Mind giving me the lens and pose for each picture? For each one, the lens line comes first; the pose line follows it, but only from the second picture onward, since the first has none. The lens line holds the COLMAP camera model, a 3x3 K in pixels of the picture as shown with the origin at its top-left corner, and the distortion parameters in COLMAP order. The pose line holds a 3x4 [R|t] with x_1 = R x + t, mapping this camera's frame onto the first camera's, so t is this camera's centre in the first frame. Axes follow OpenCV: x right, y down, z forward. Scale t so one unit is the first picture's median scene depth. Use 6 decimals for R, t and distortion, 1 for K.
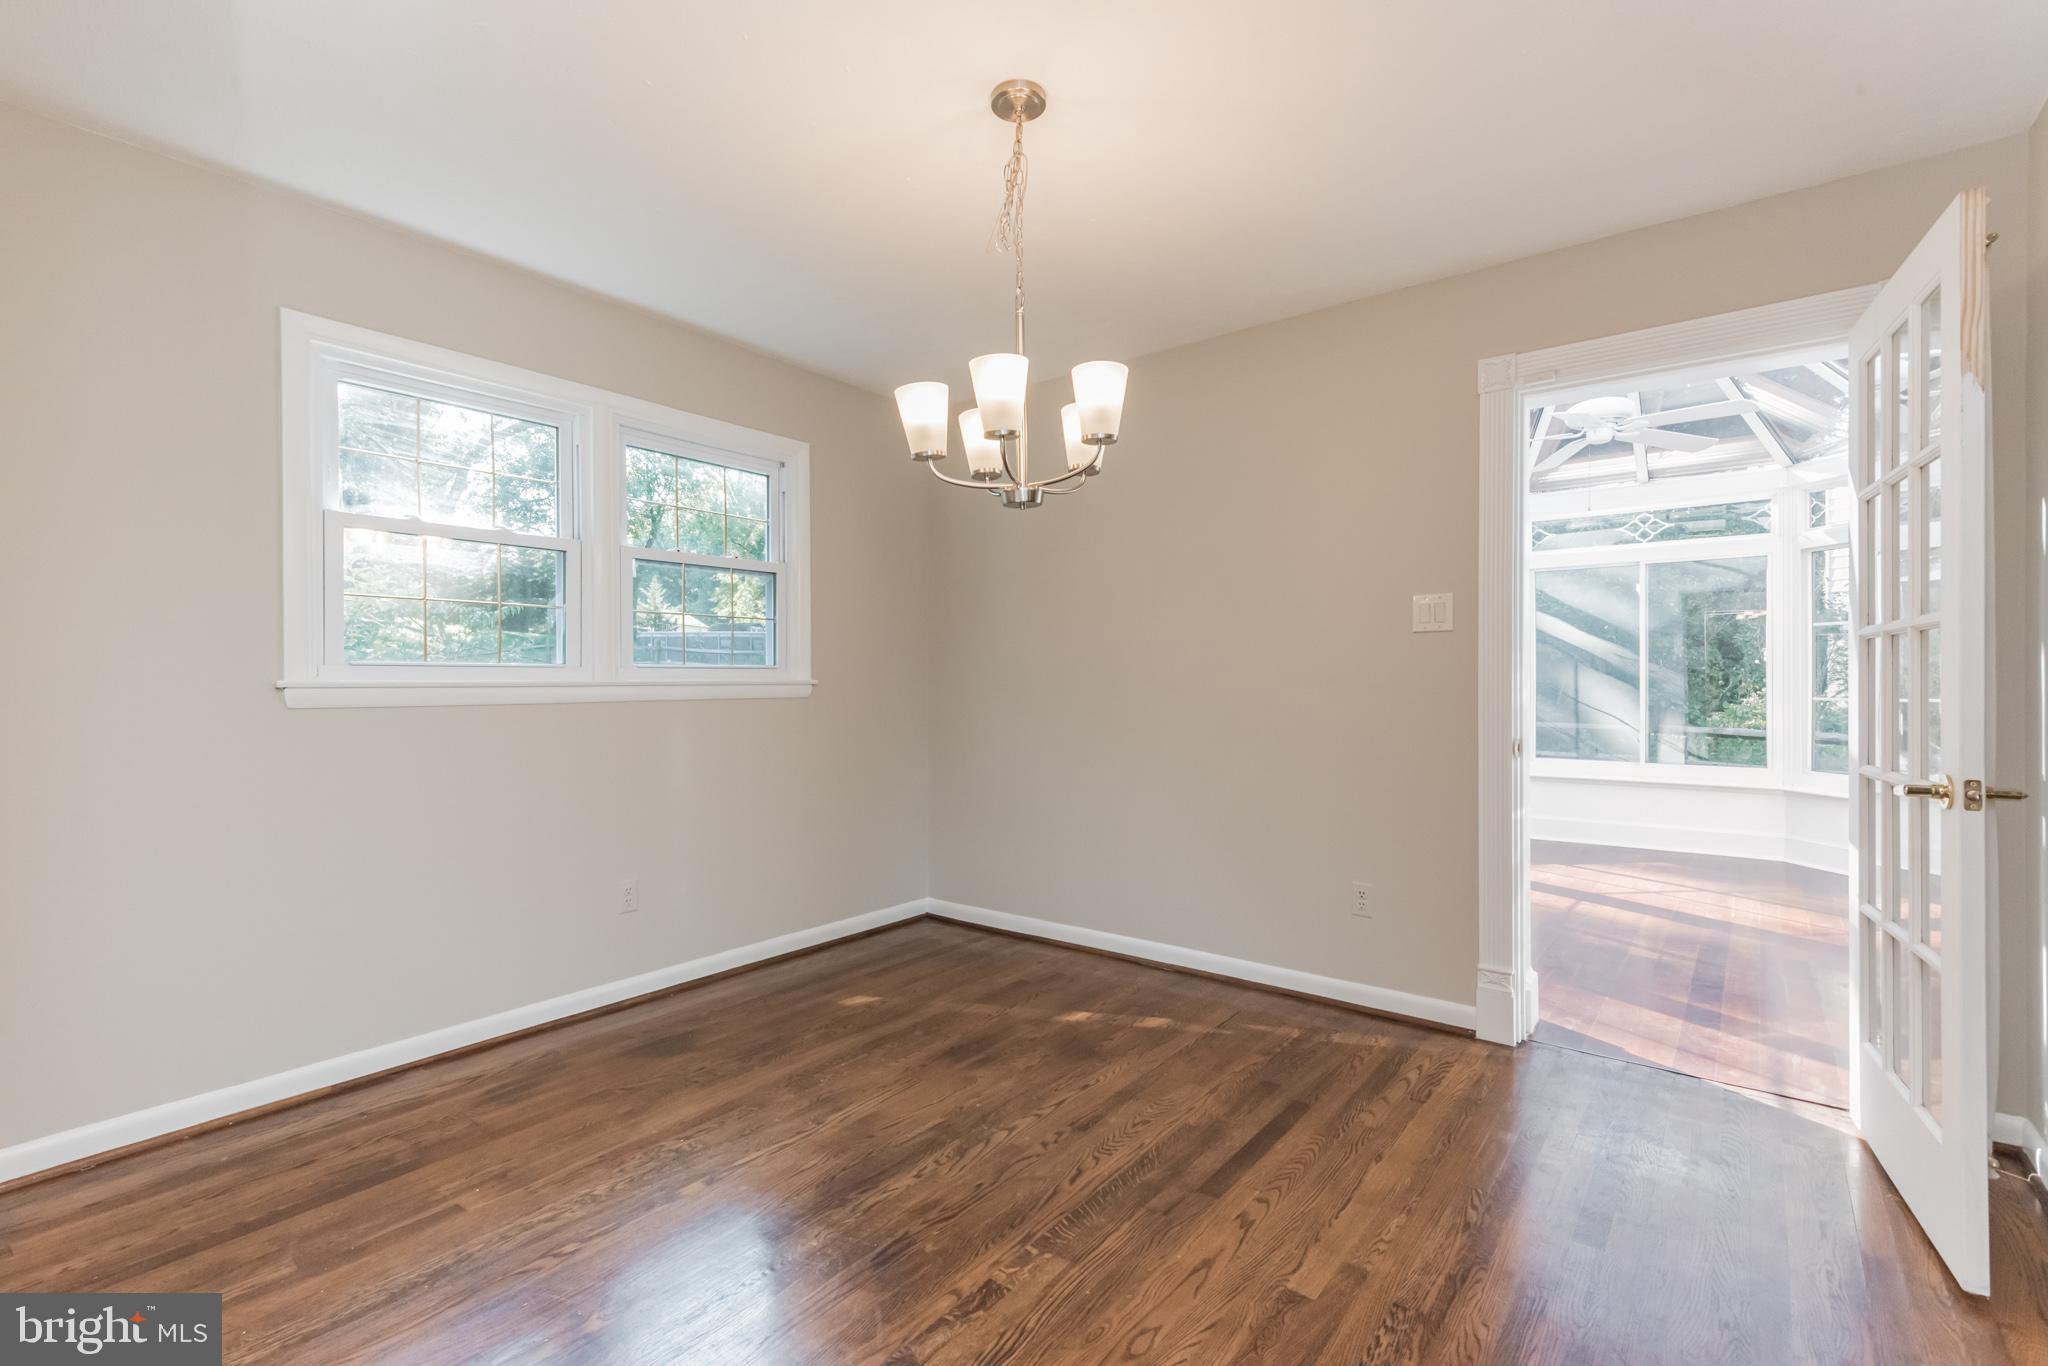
lens RADIAL K [[933.4, 0, 1019.4], [0, 933.4, 681.4], [0, 0, 1]] dist [0.024822, -0.000688]
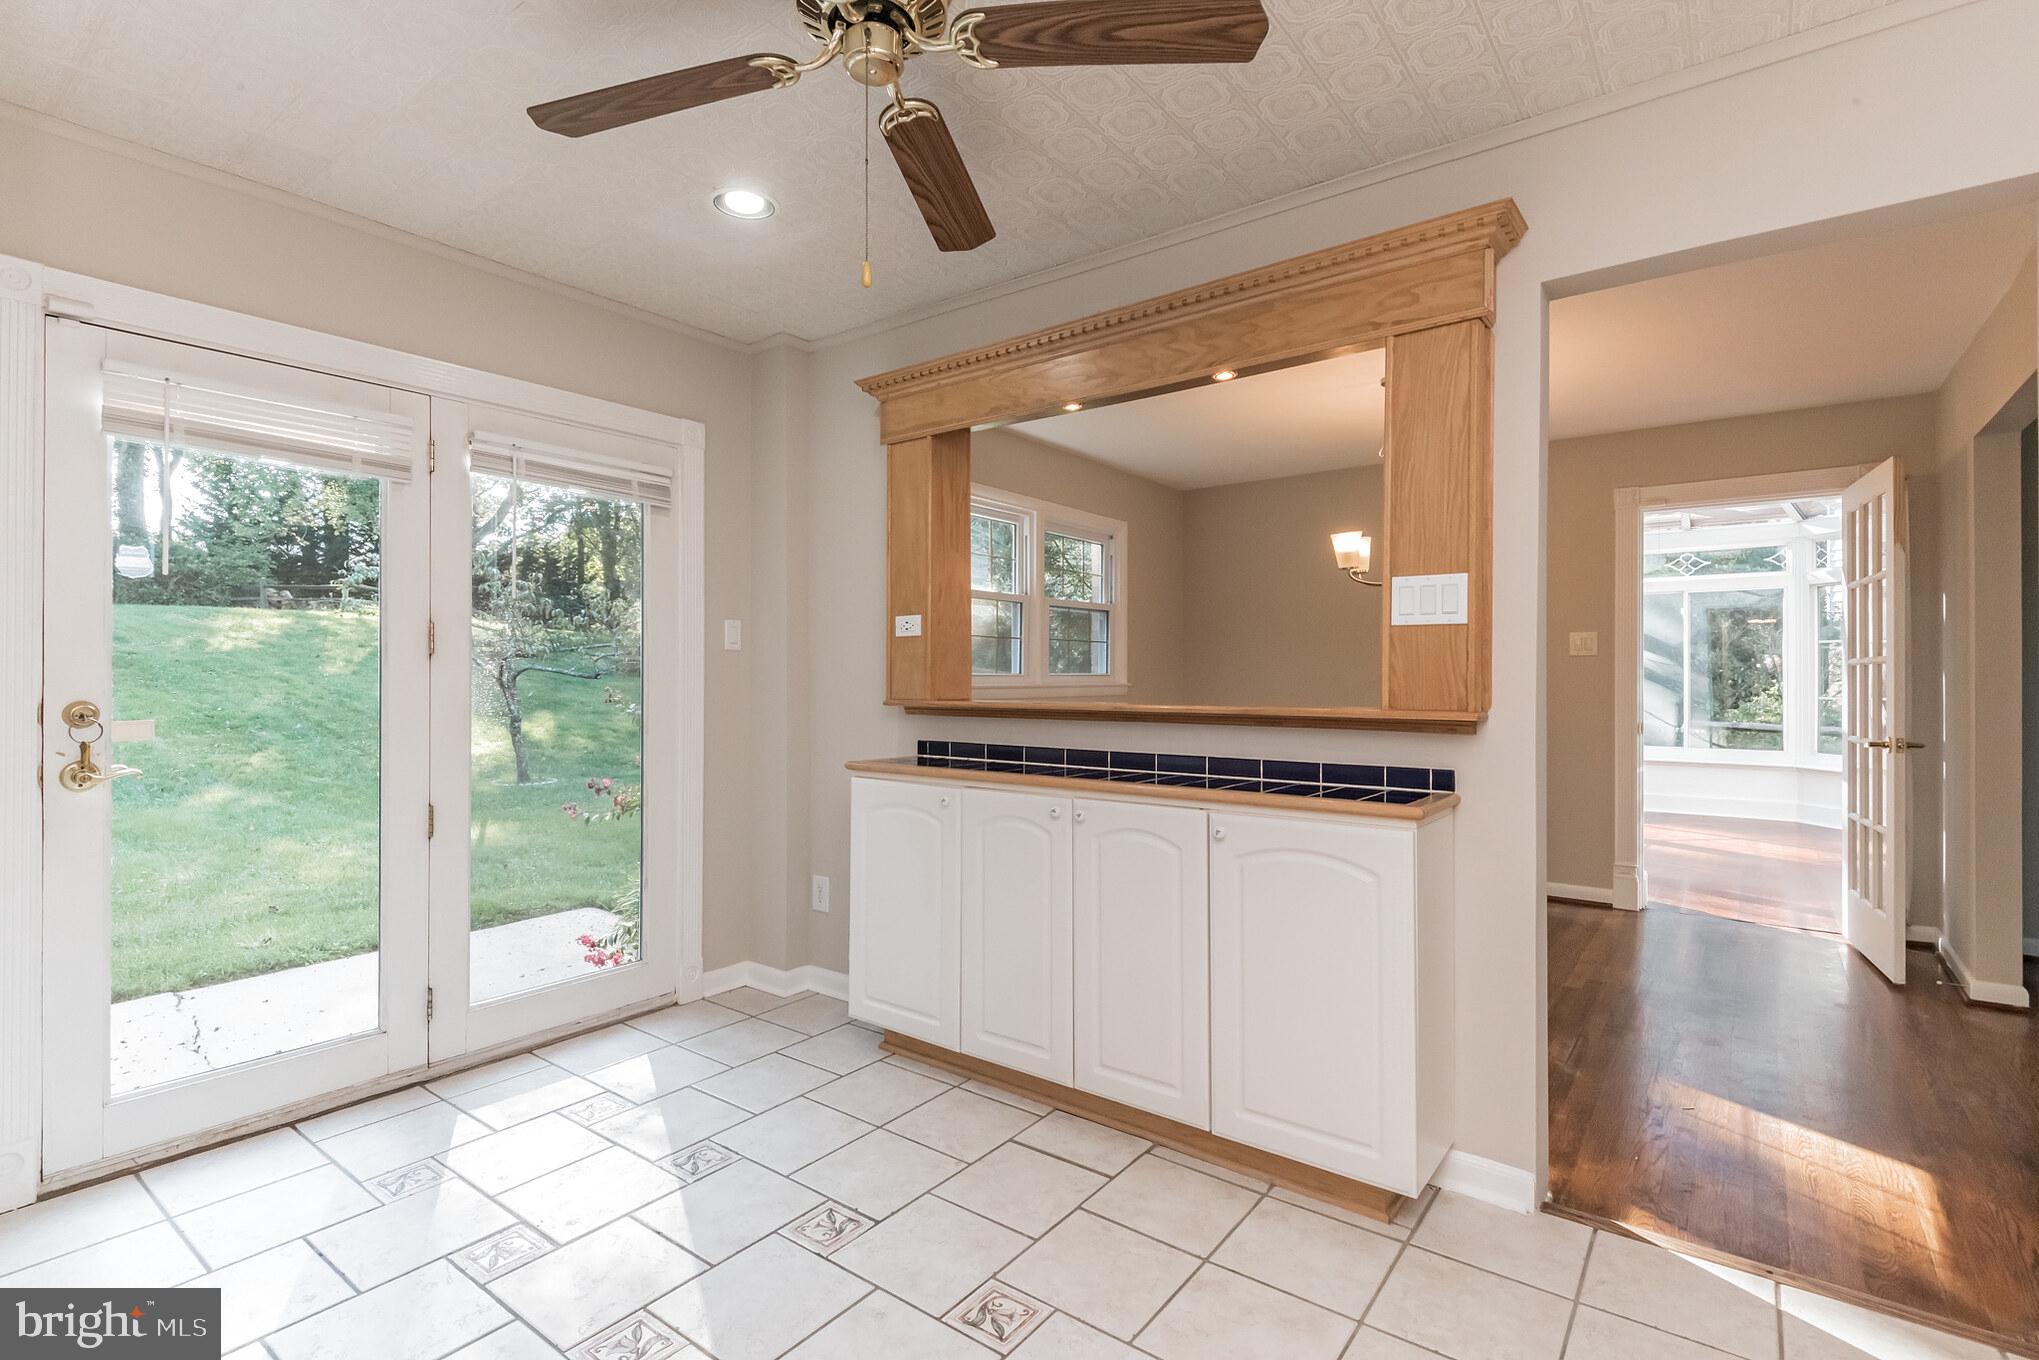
lens RADIAL K [[943.2, 0, 1019.5], [0, 943.2, 680.0], [0, 0, 1]] dist [0.022624, -0.000521]
pose [[0.999989, 0.000604, 0.004625, -0.299002], [-0.000609, 0.999999, 0.001083, -0.007960], [-0.004624, -0.001086, 0.999989, -0.348272]]
